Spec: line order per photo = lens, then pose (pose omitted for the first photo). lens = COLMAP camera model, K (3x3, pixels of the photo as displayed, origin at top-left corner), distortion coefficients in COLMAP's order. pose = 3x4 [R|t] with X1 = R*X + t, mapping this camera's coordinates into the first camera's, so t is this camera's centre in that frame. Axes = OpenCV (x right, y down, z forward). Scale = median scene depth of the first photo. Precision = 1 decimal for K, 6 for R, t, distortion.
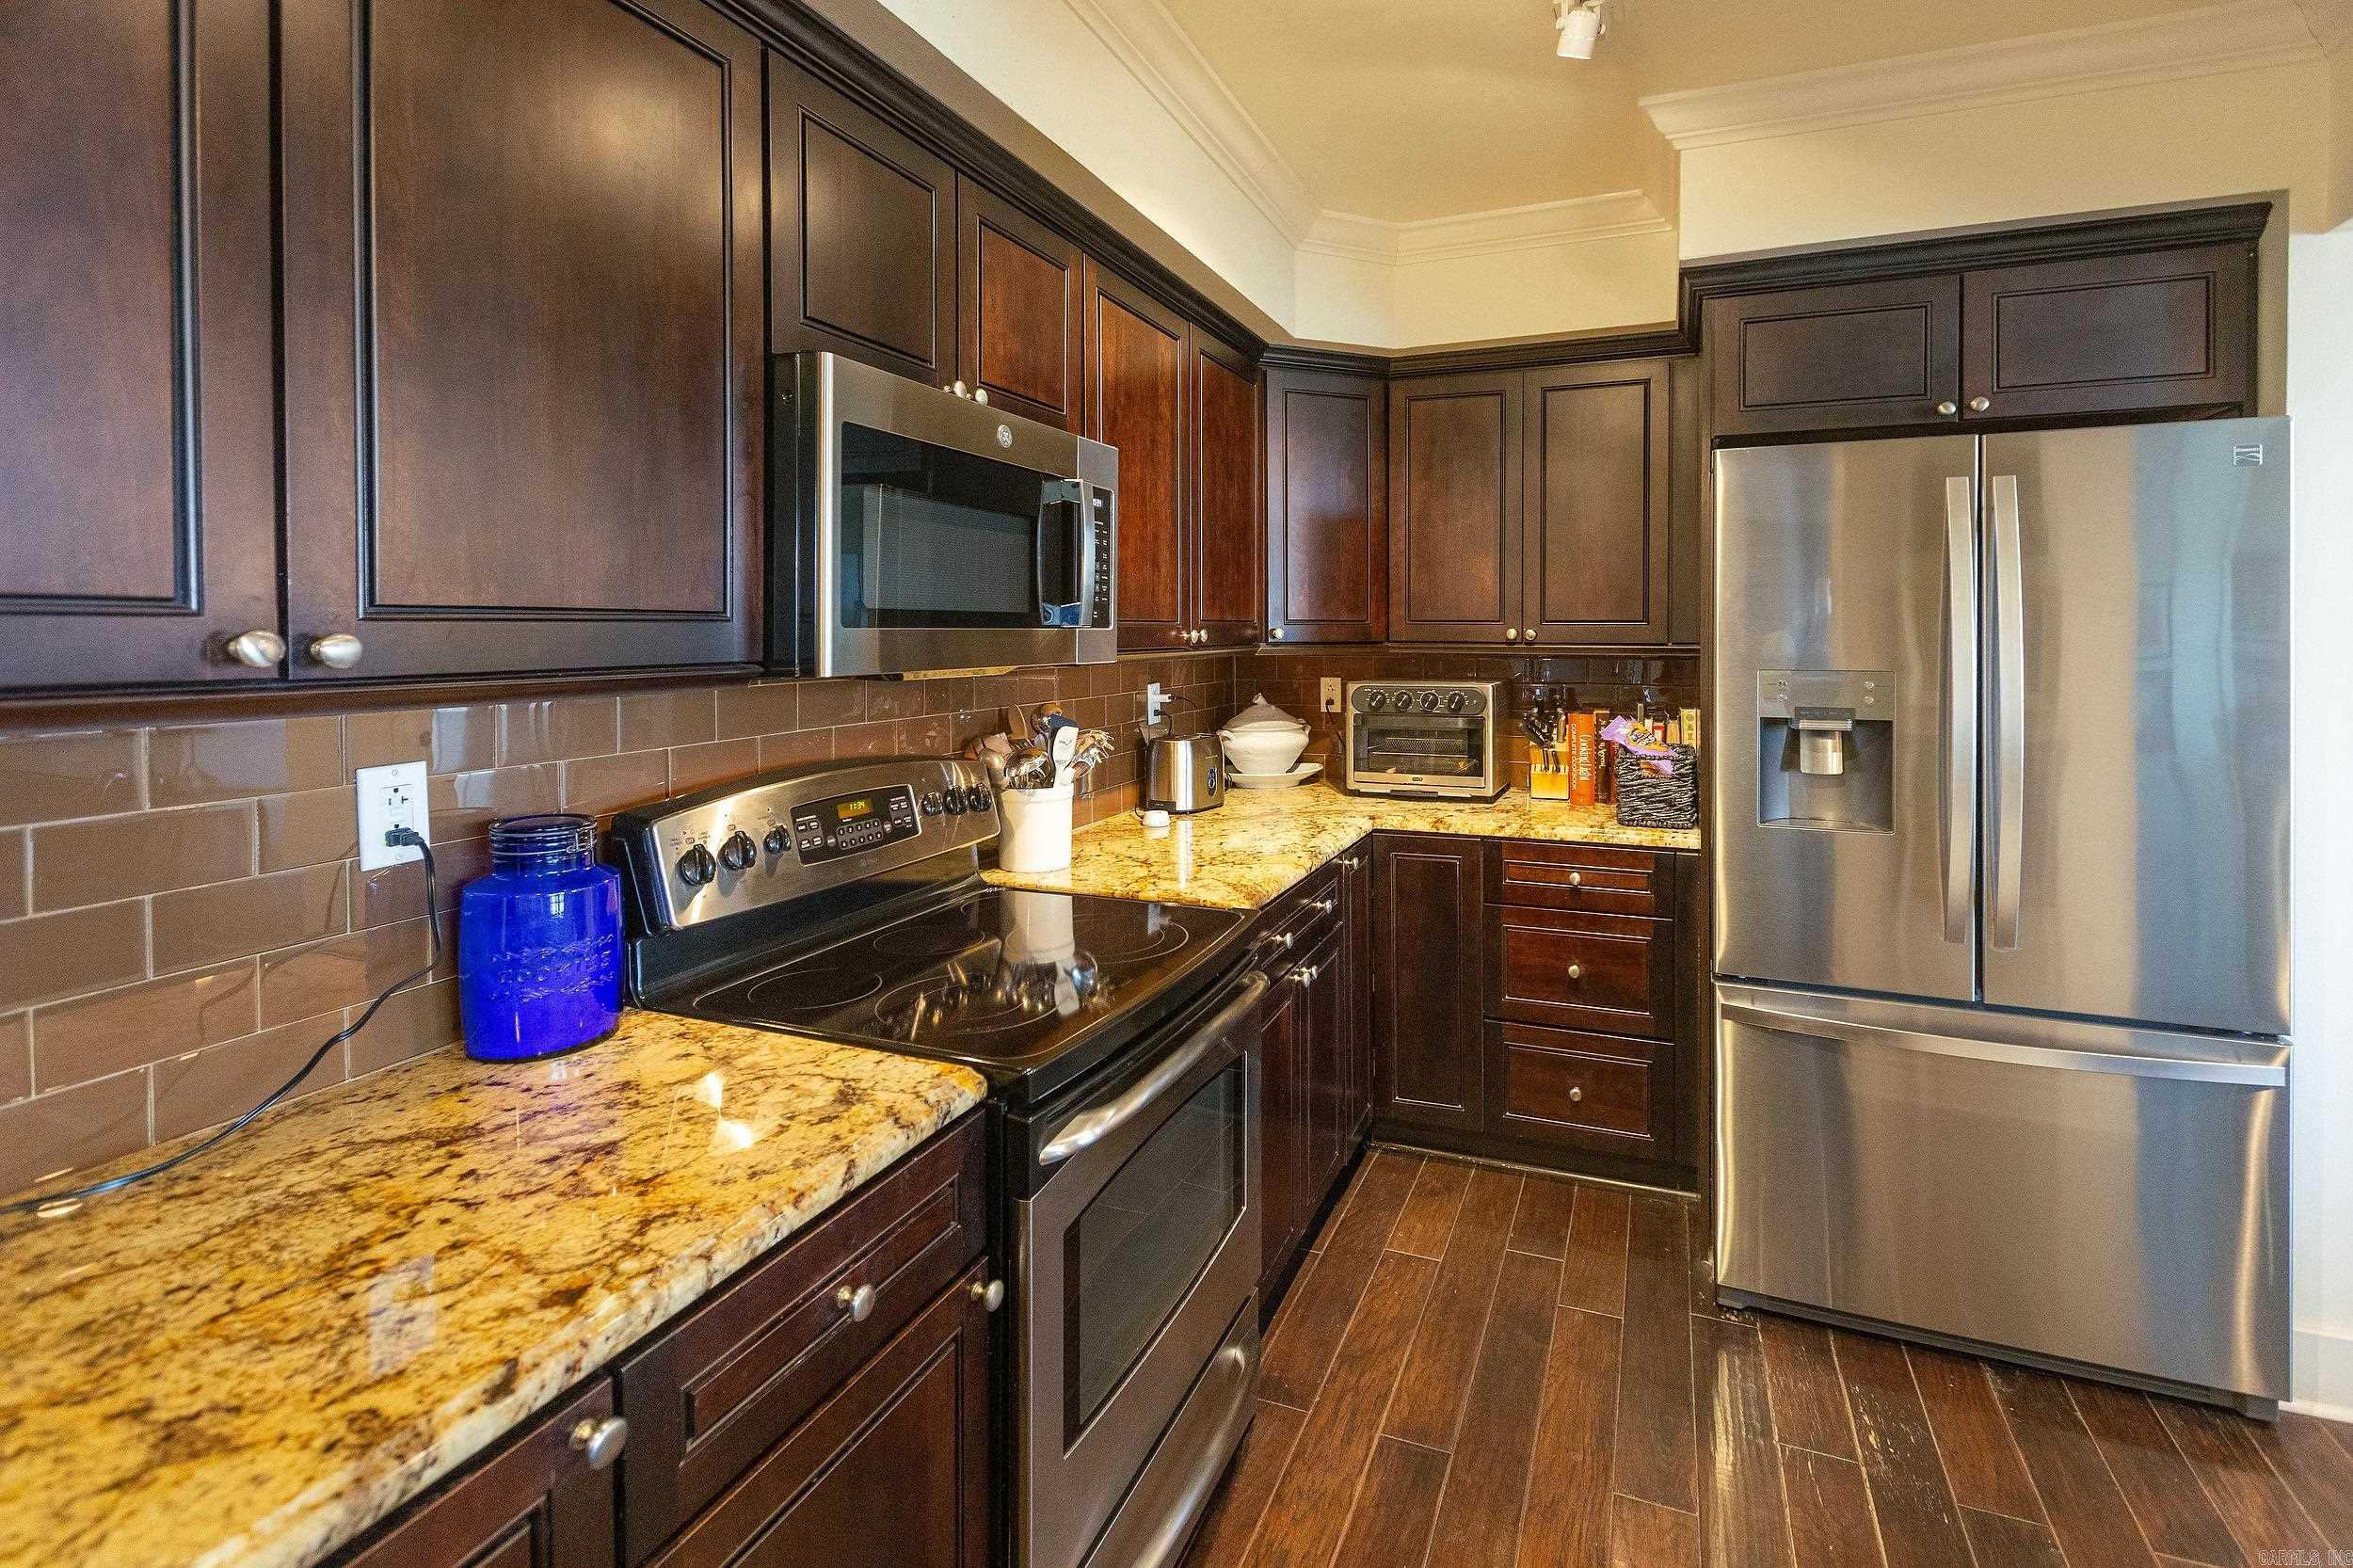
lens RADIAL K [[1058.3, 0, 1259.8], [0, 1058.3, 639.4], [0, 0, 1]] dist [0.002848, -0.001232]
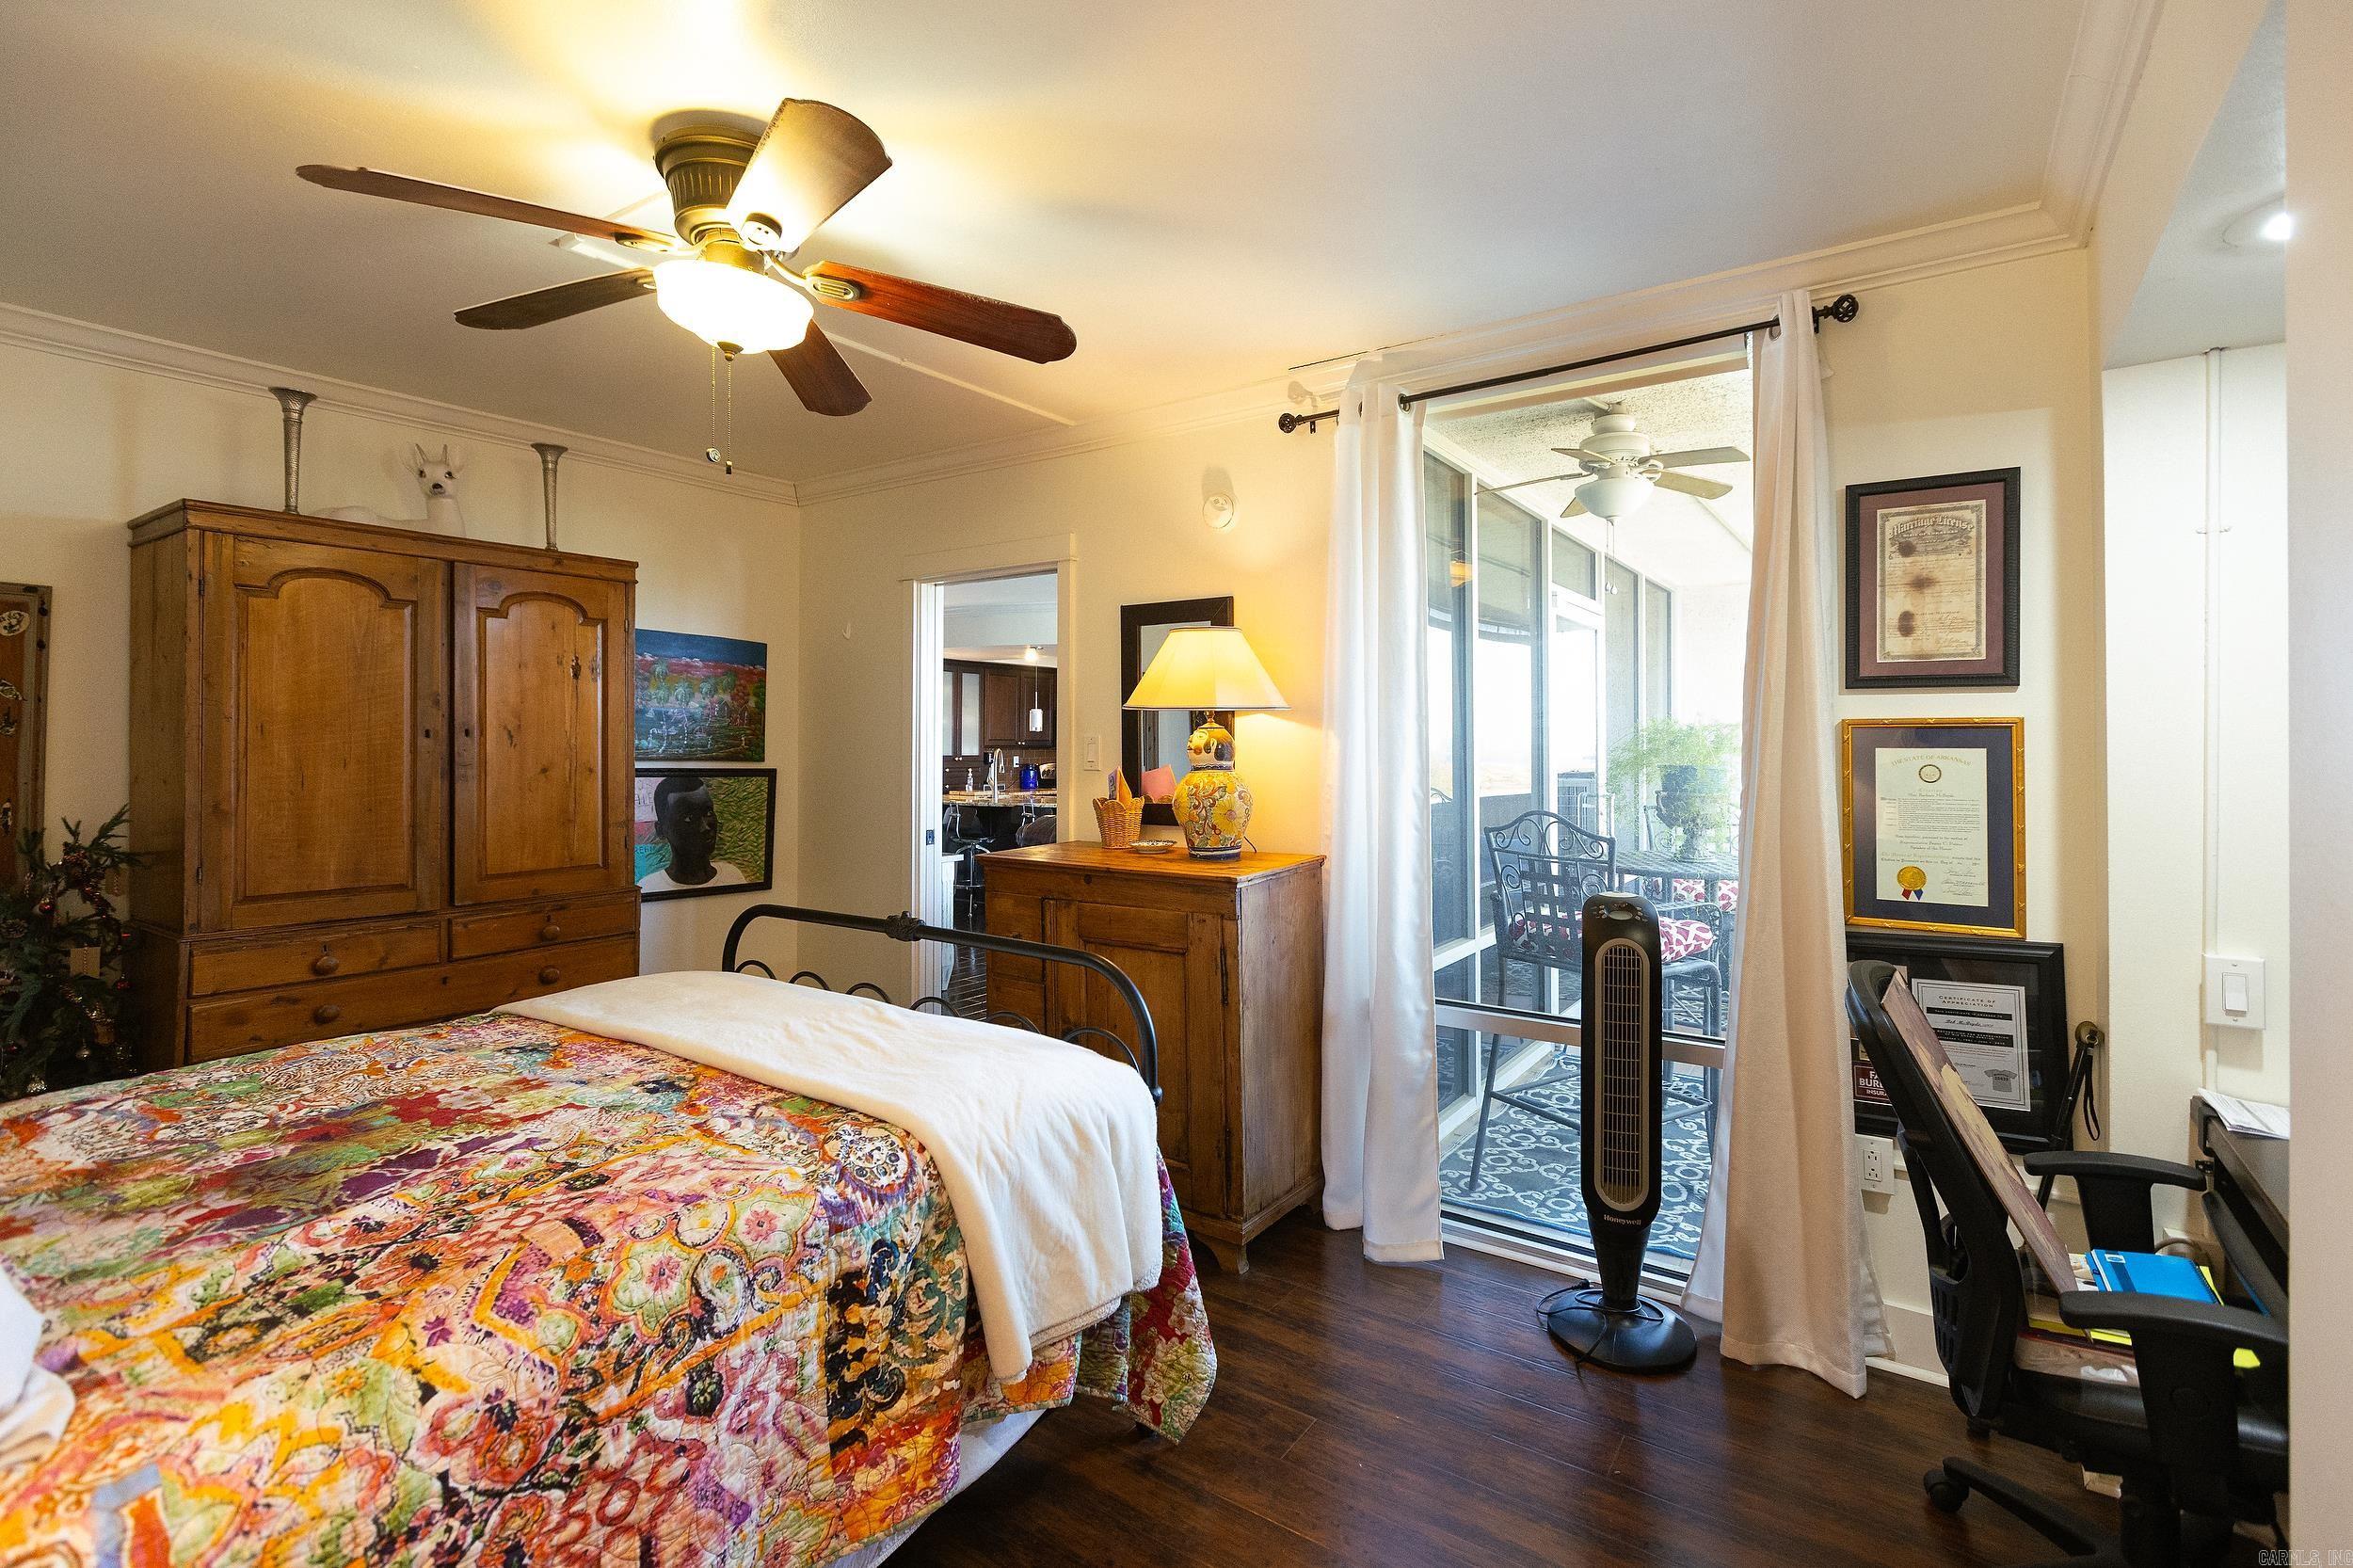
lens RADIAL K [[1058.3, 0, 1214.0], [0, 1058.3, 714.3], [0, 0, 1]] dist [0.002848, -0.001232]
pose [[0.970348, -0.001229, -0.241710, 1.766332], [-0.008309, 0.999227, -0.038436, 0.052439], [0.241570, 0.039305, 0.969587, -4.304518]]
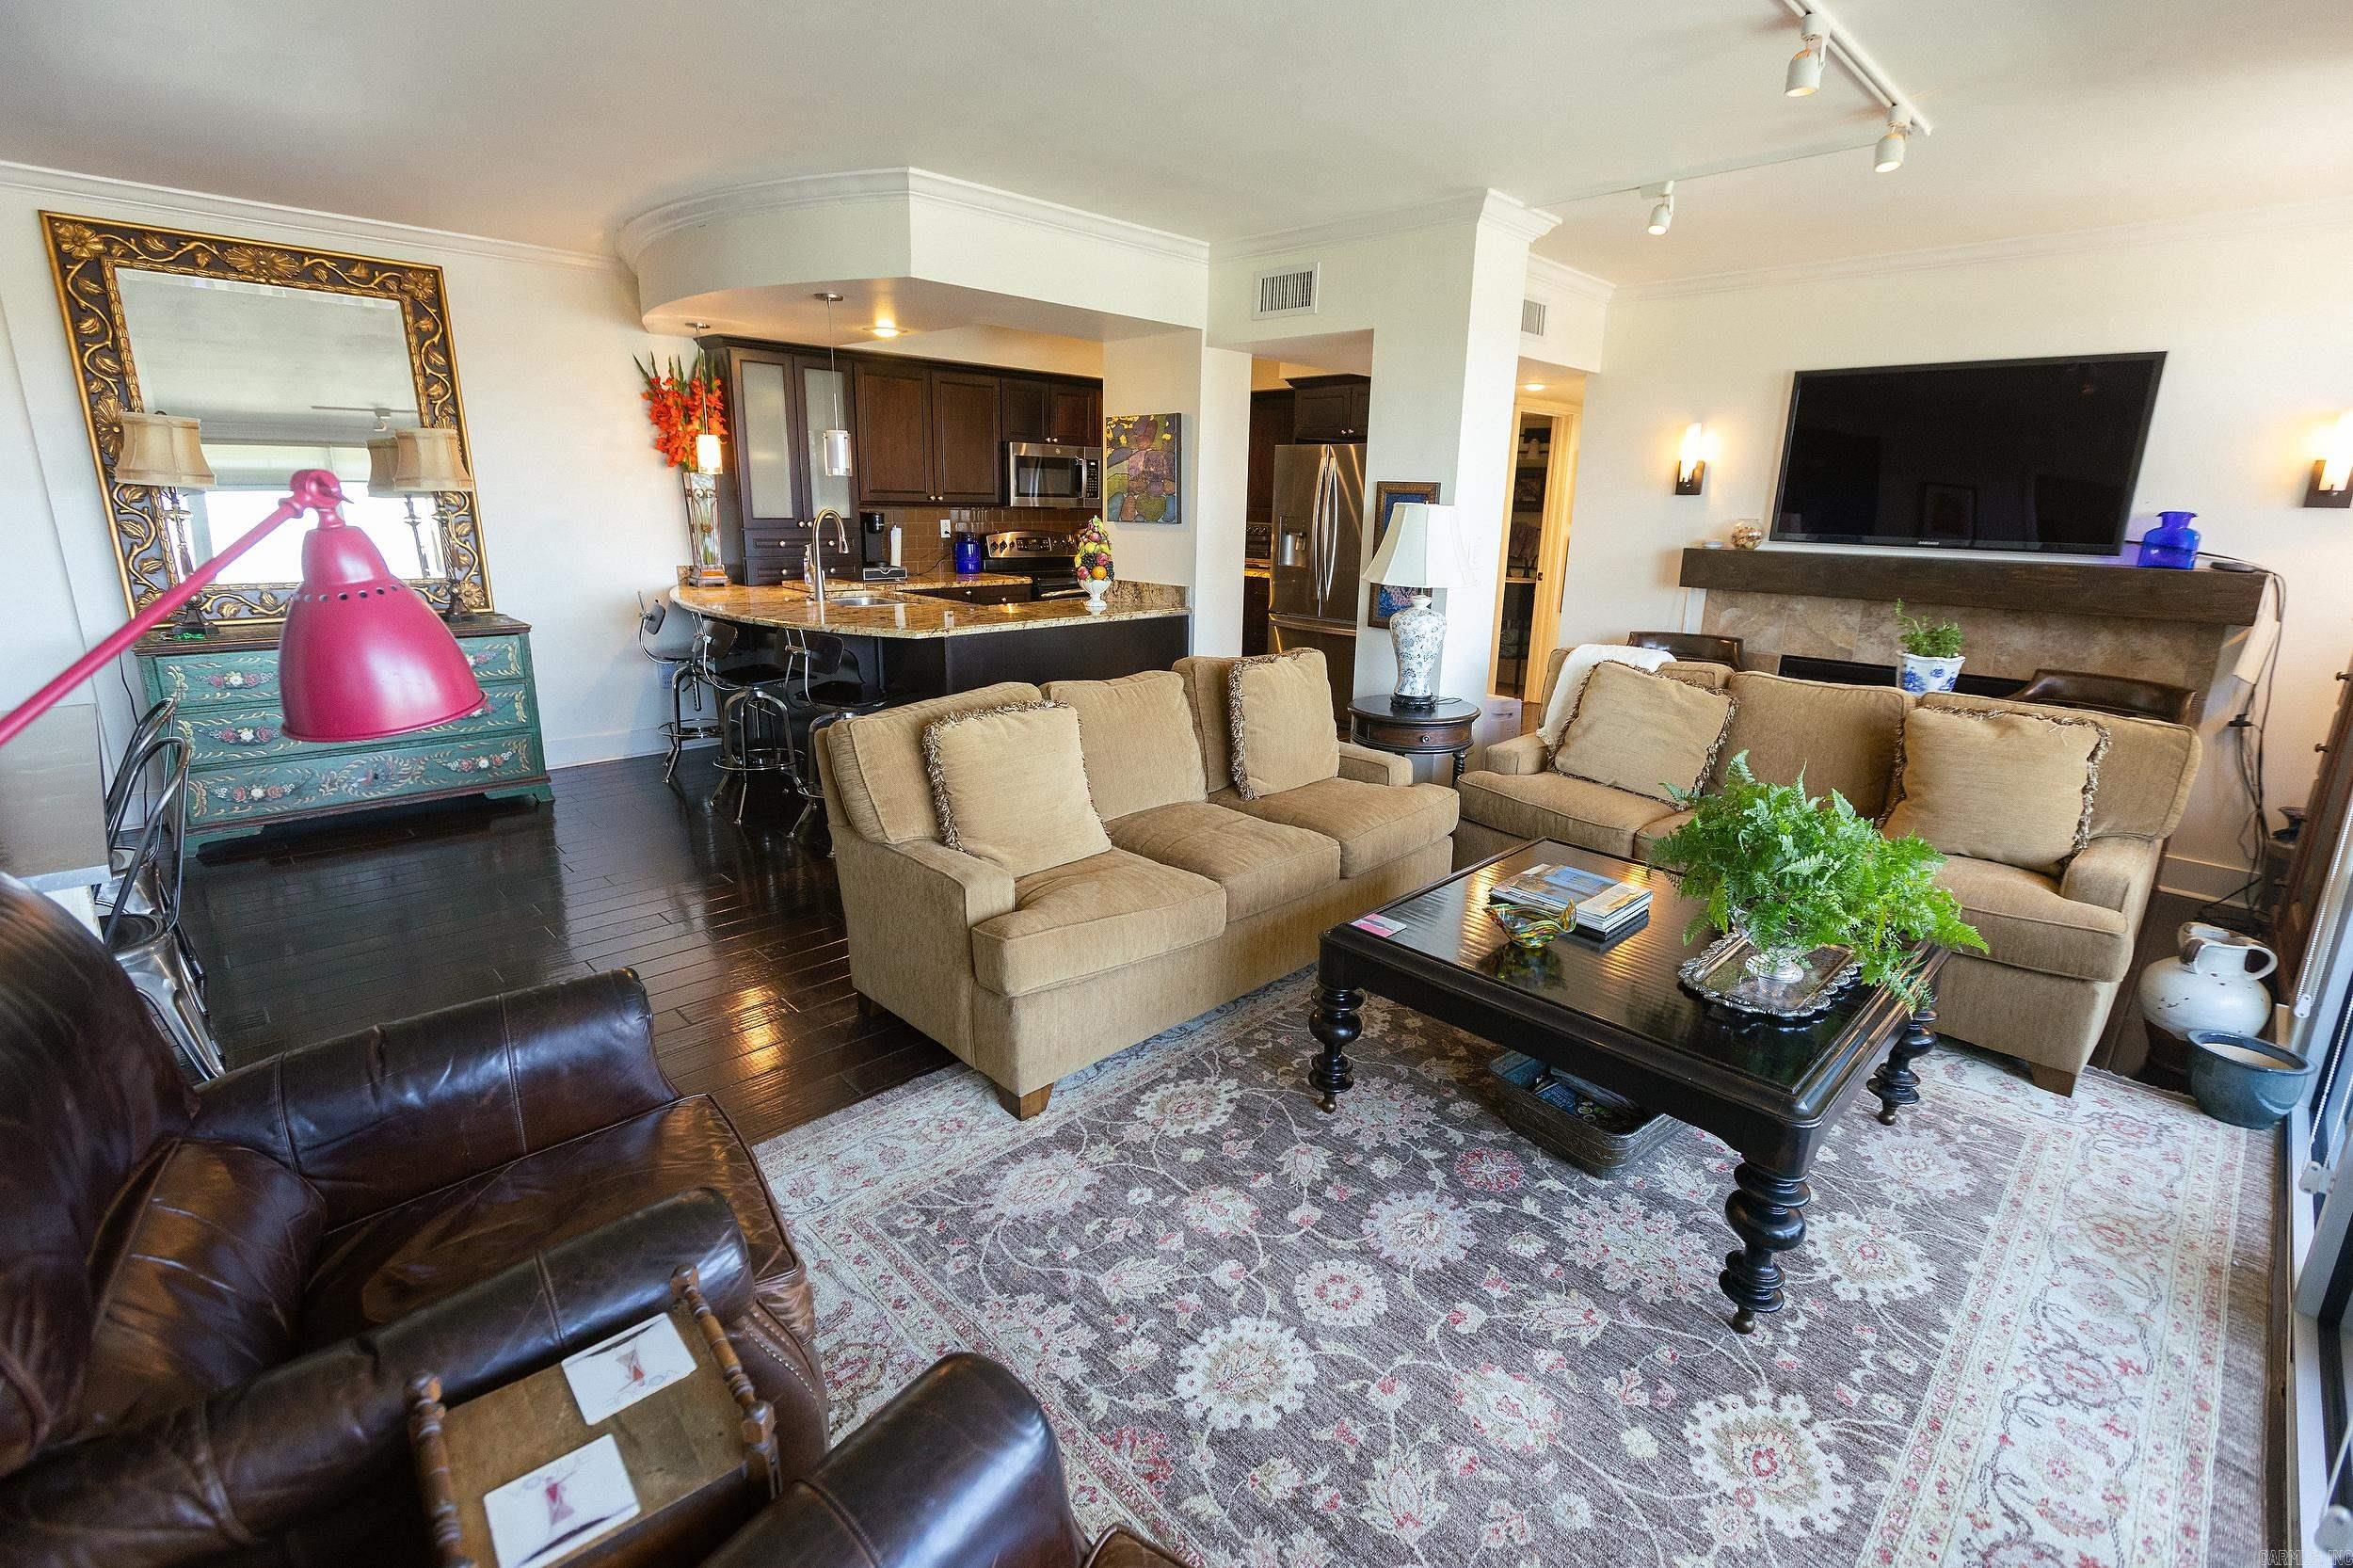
lens RADIAL K [[1058.3, 0, 1198.7], [0, 1058.3, 766.6], [0, 0, 1]] dist [0.002848, -0.001232]
pose [[0.907468, 0.127675, -0.400252, 1.630252], [-0.030031, 0.969980, 0.241322, -0.004800], [0.419047, -0.206972, 0.884060, -2.125114]]
